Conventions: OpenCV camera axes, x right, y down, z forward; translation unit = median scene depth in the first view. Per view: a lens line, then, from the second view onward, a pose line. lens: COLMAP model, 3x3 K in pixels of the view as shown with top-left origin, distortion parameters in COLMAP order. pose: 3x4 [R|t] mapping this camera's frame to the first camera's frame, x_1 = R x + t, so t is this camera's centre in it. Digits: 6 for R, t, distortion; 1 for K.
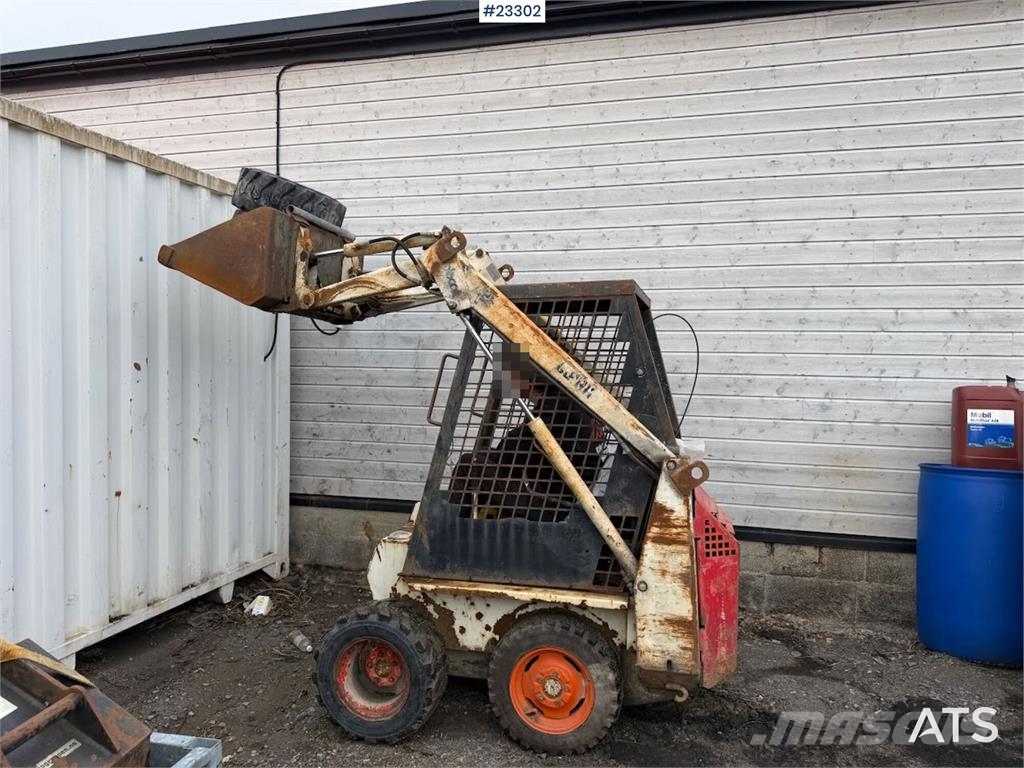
lens RADIAL K [[727.2, 0, 520.1], [0, 727.2, 363.8], [0, 0, 1]] dist [0.076050, -0.067304]
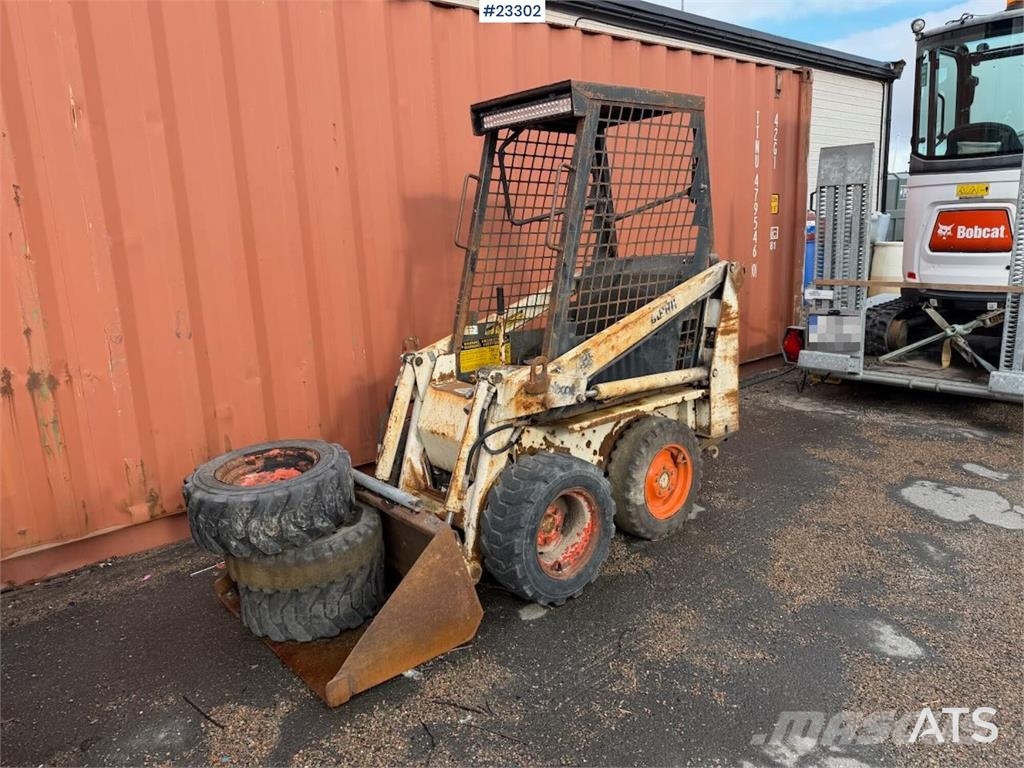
lens RADIAL K [[727.2, 0, 512.0], [0, 727.2, 373.4], [0, 0, 1]] dist [0.076050, -0.067304]
pose [[0.577101, -0.186341, 0.795130, -0.875957], [0.018438, 0.976346, 0.215426, 0.039927], [-0.816465, -0.109662, 0.566886, 0.545537]]
